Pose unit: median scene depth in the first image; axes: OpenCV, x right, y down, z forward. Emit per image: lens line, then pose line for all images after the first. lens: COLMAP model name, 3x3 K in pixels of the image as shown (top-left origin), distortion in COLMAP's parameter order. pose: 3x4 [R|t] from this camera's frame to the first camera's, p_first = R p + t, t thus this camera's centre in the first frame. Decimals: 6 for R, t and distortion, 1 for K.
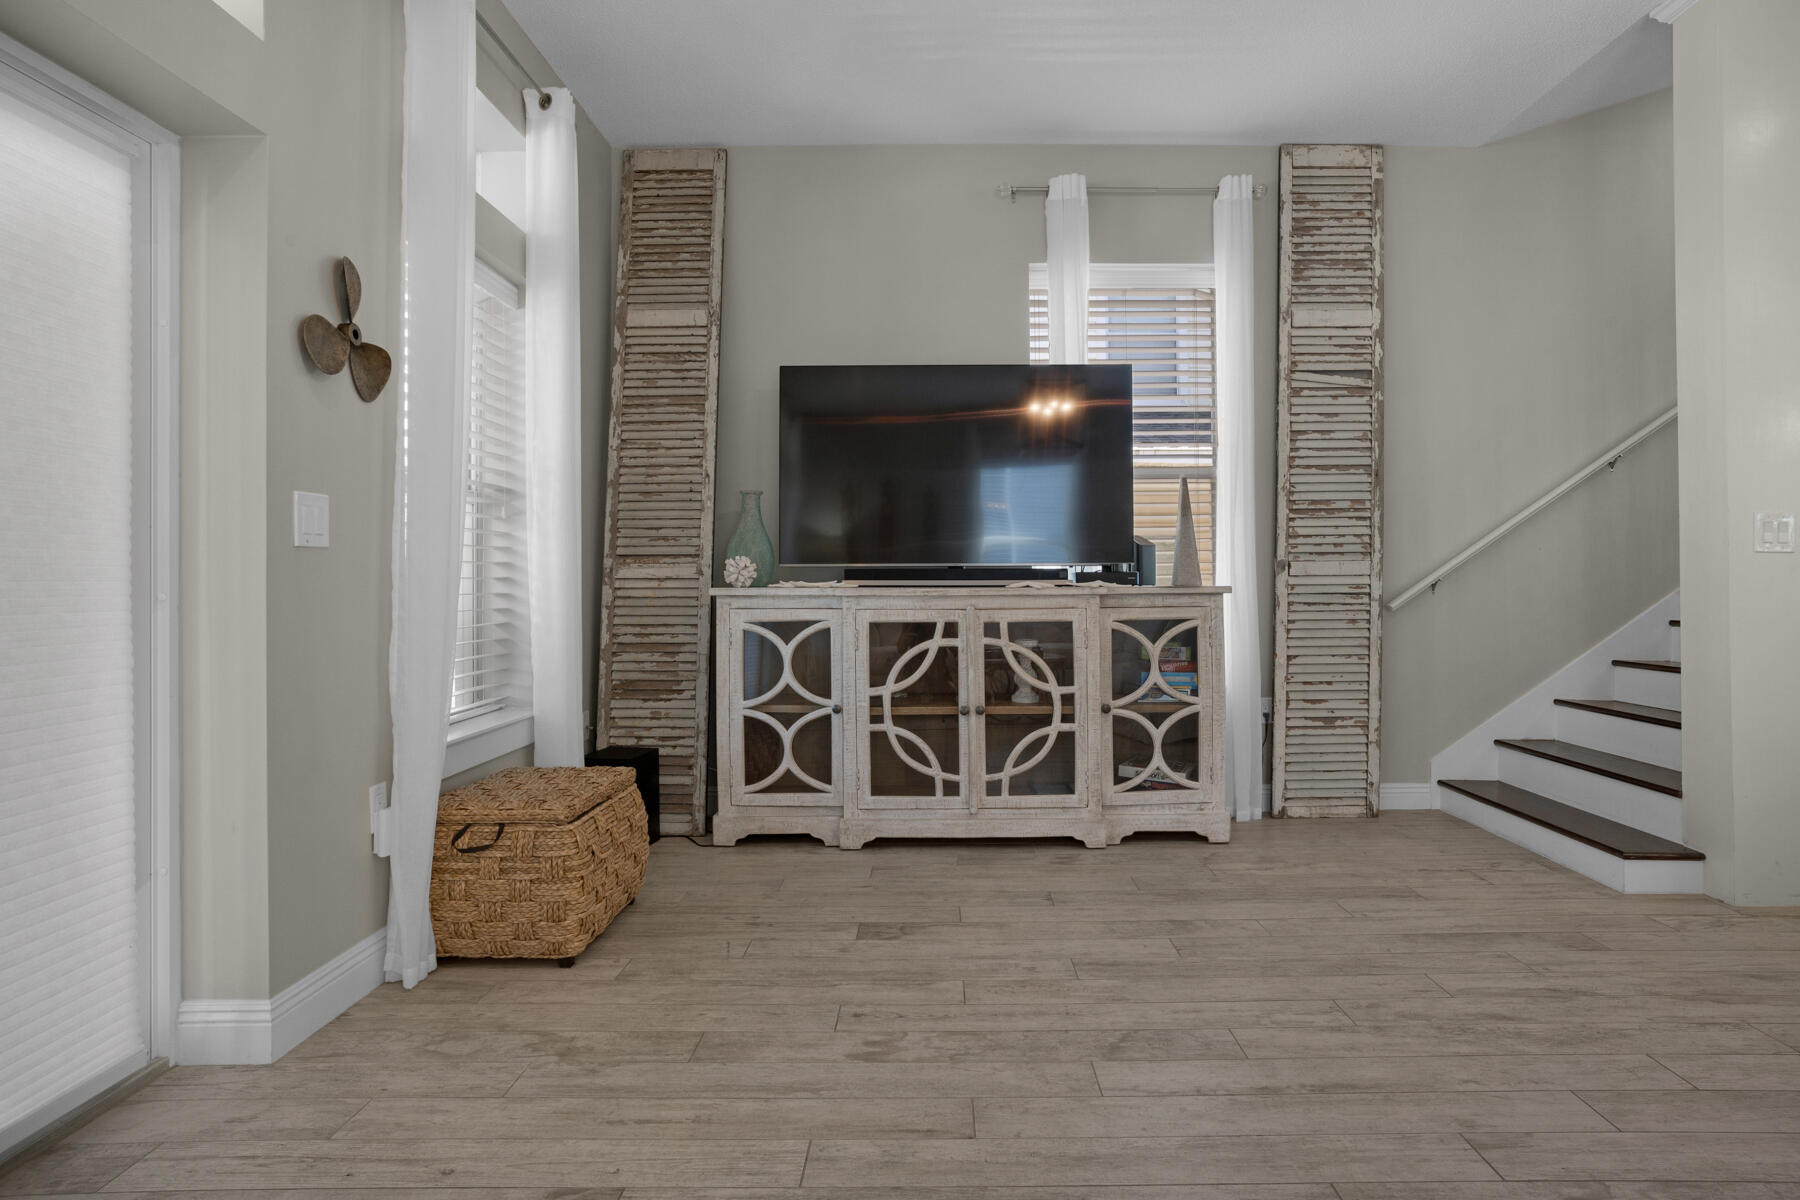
lens RADIAL K [[1011.6, 0, 941.5], [0, 1011.6, 570.1], [0, 0, 1]] dist [-0.061007, 0.039461]
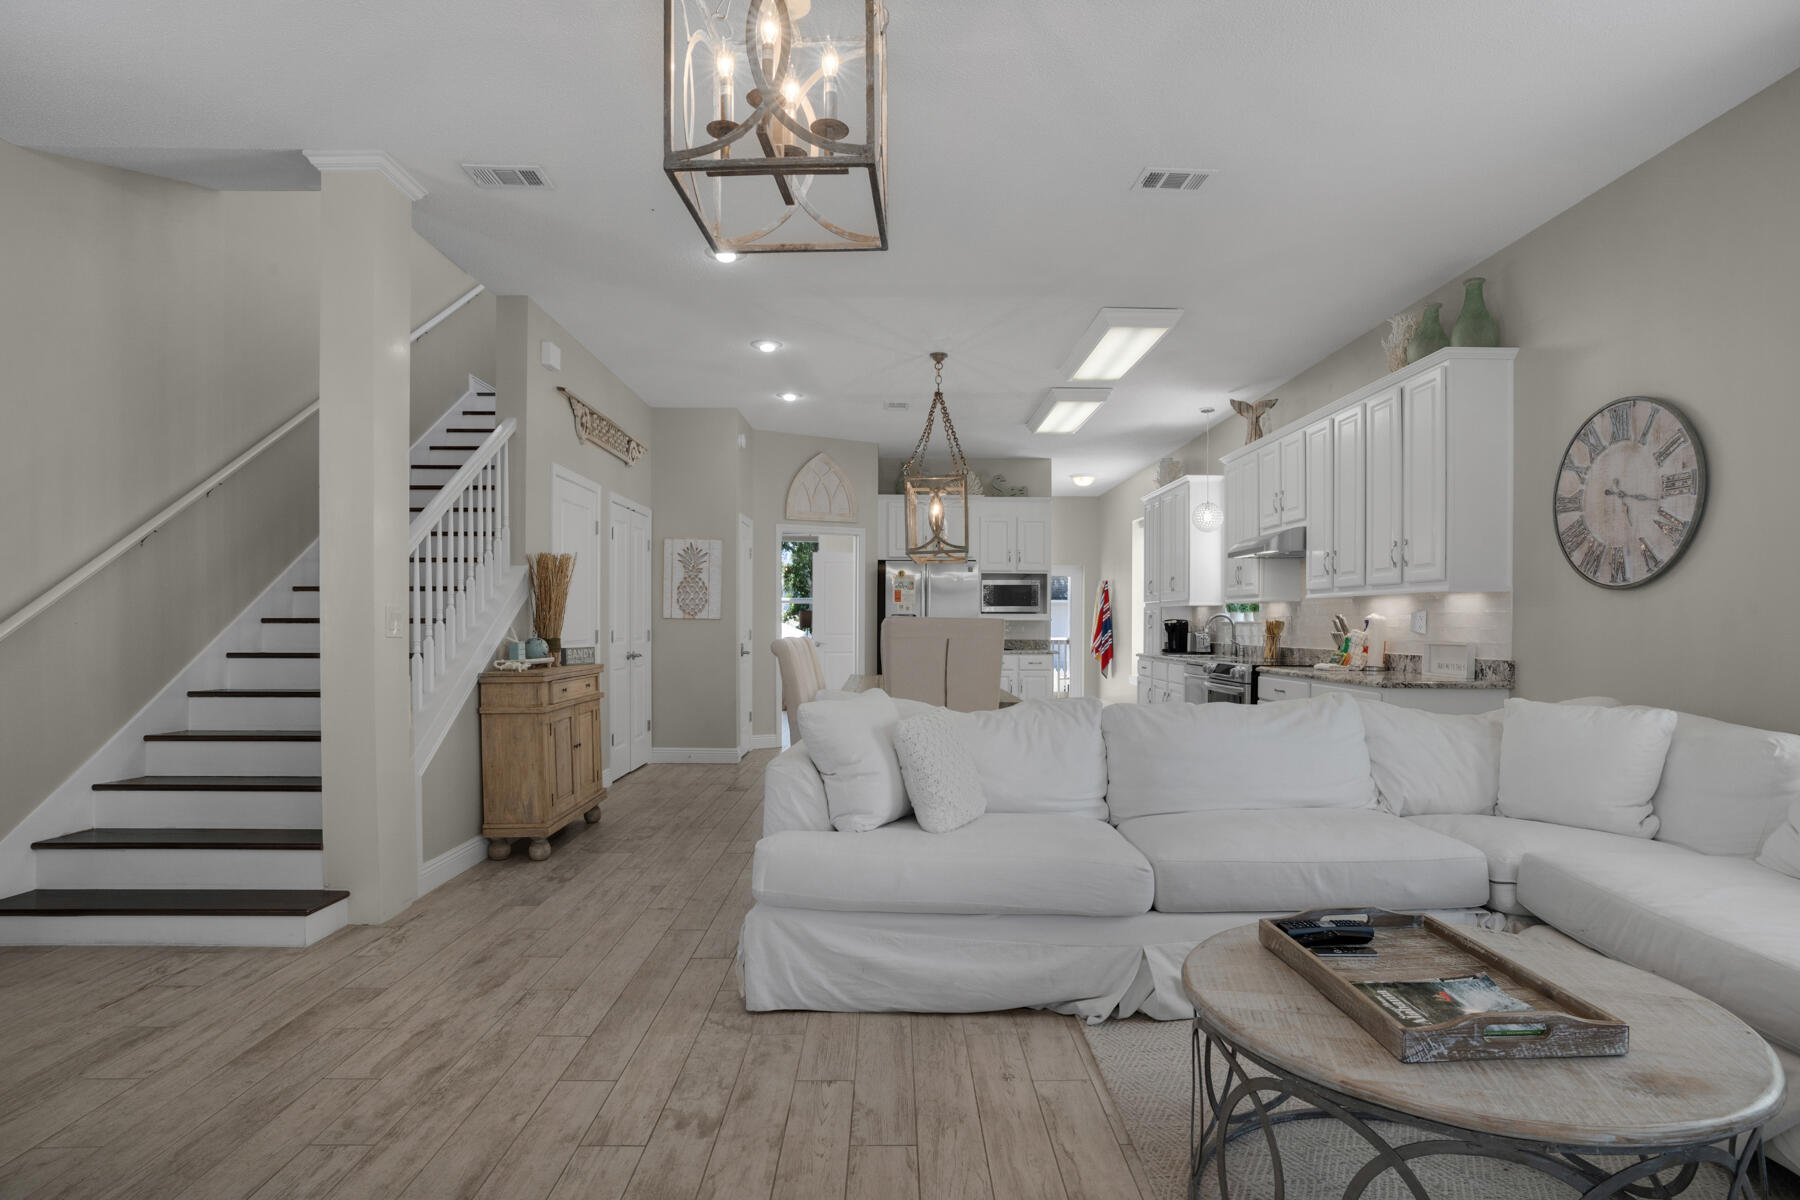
lens RADIAL K [[942.2, 0, 898.7], [0, 942.2, 631.8], [0, 0, 1]] dist [-0.077045, 0.043272]
pose [[-0.012413, -0.004658, 0.999912, -0.451076], [-0.013758, 0.999895, 0.004488, -0.051252], [-0.999828, -0.013701, -0.012476, 0.476444]]
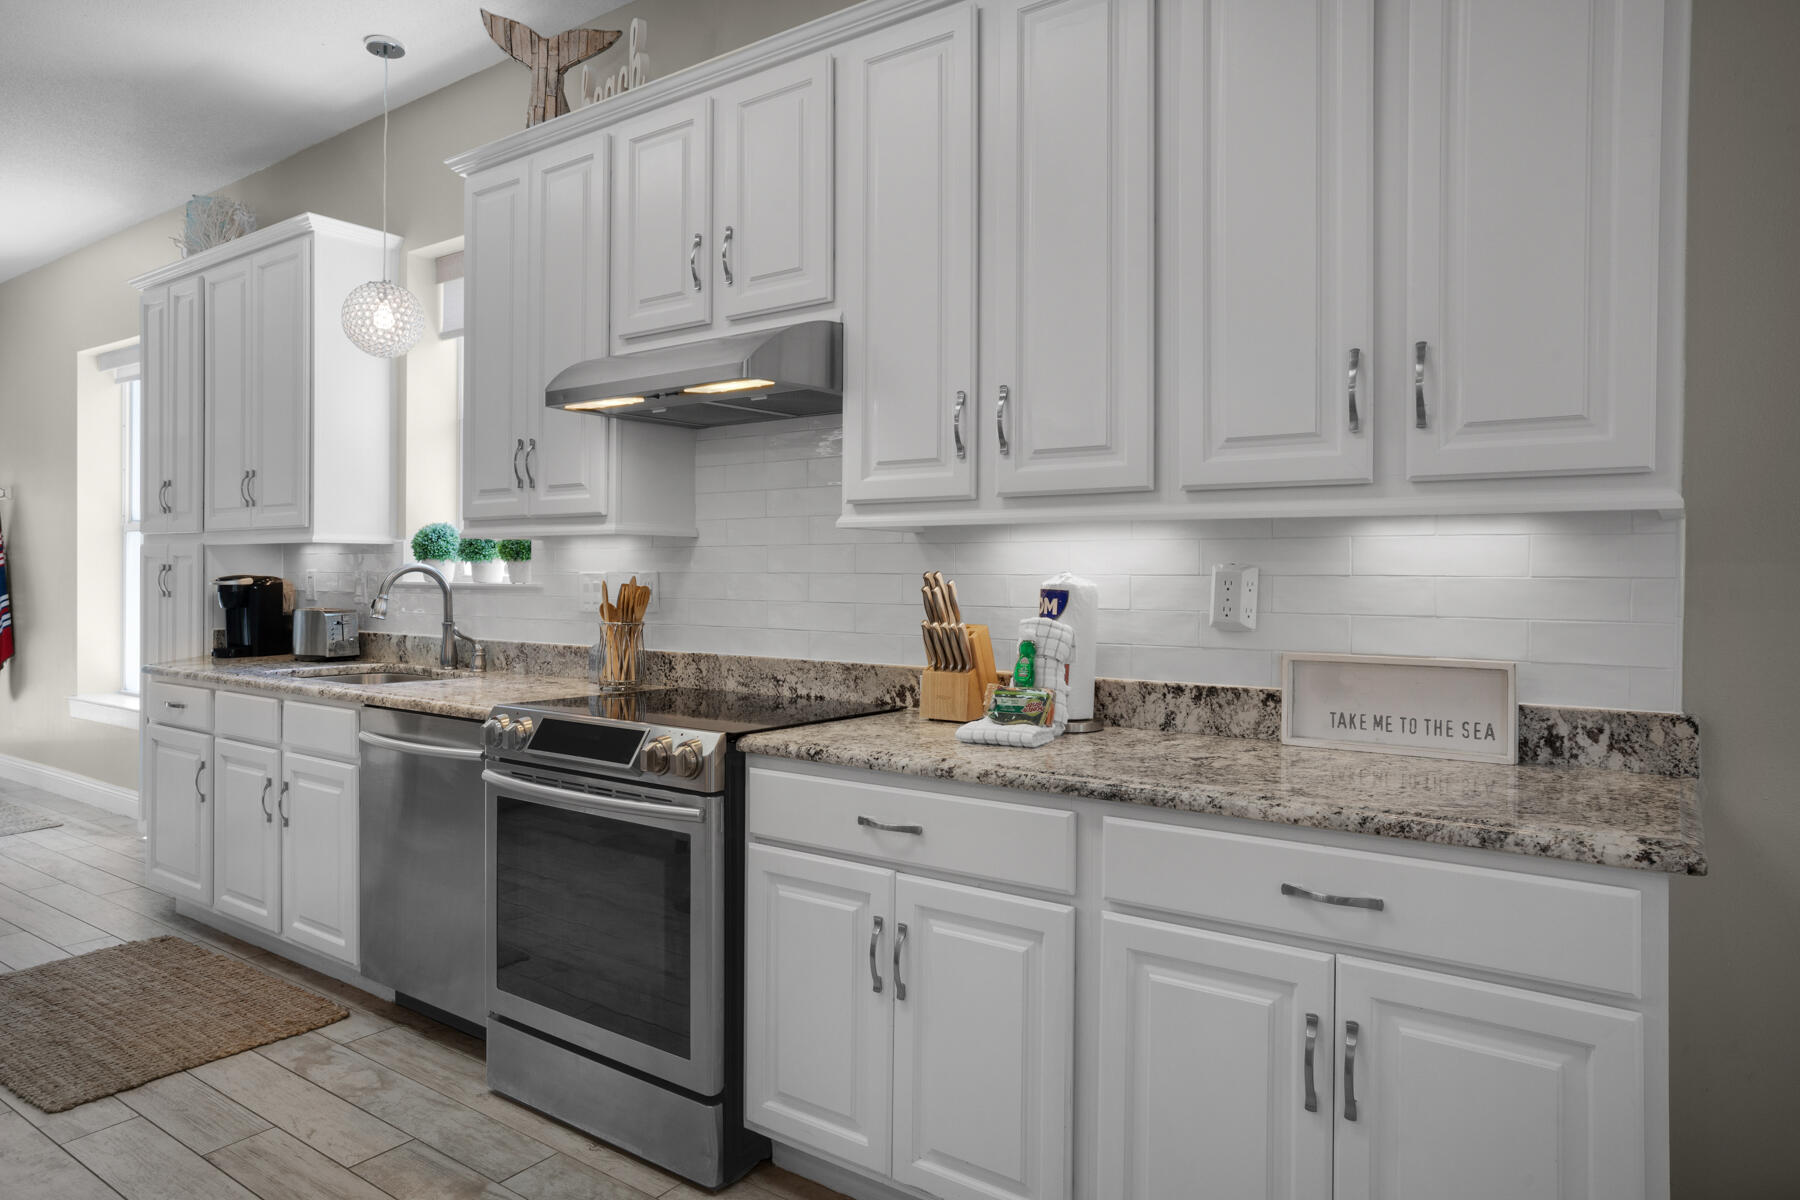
lens RADIAL K [[1115.7, 0, 906.6], [0, 1115.7, 573.2], [0, 0, 1]] dist [-0.064226, 0.063412]
pose [[-0.816088, 0.002393, 0.577923, 1.328761], [-0.005612, 0.999911, -0.012065, -0.087633], [-0.577900, -0.013089, -0.816002, 0.180692]]
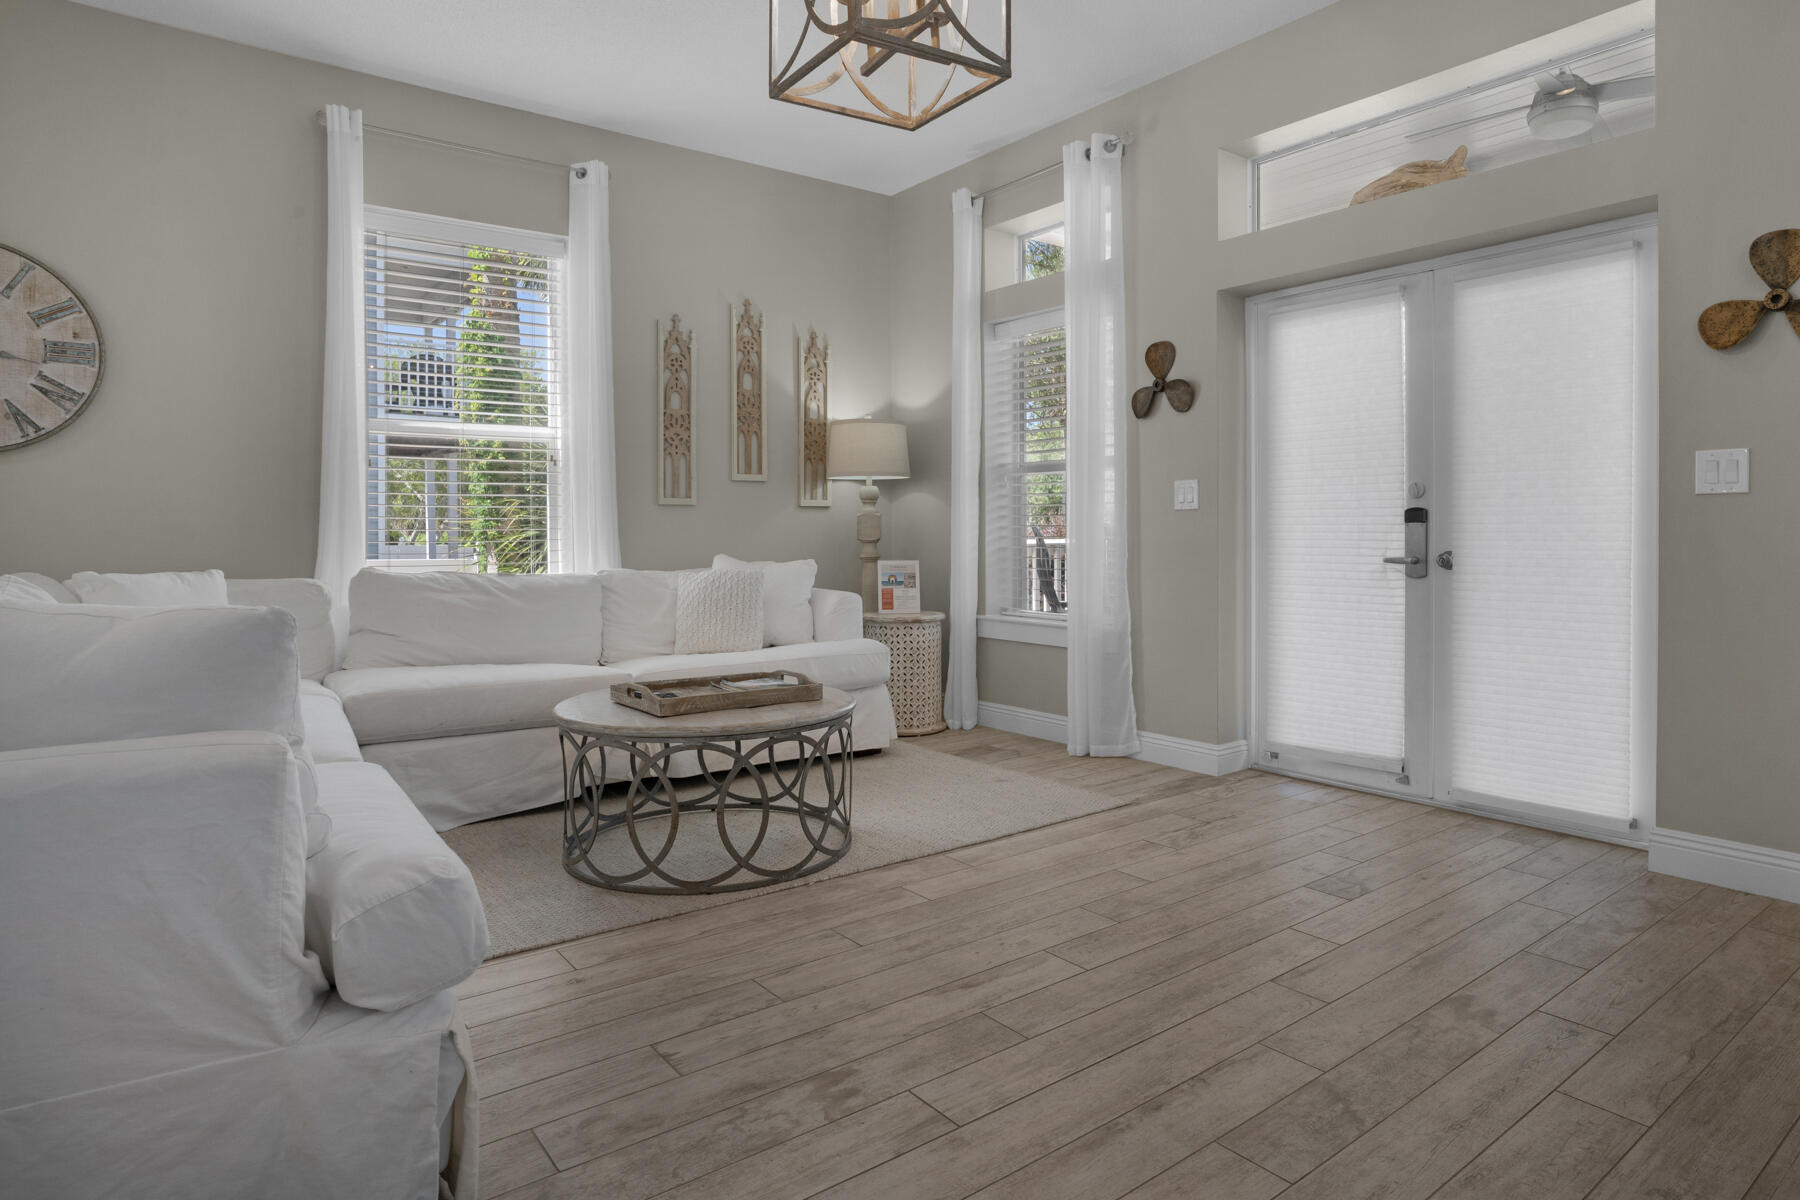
lens RADIAL K [[1043.2, 0, 959.6], [0, 1043.2, 546.3], [0, 0, 1]] dist [-0.024108, 0.001611]
pose [[-0.781130, 0.017486, -0.624124, 0.840138], [0.015860, 0.999841, 0.008164, 0.015016], [0.624167, -0.003522, -0.781283, 1.321403]]
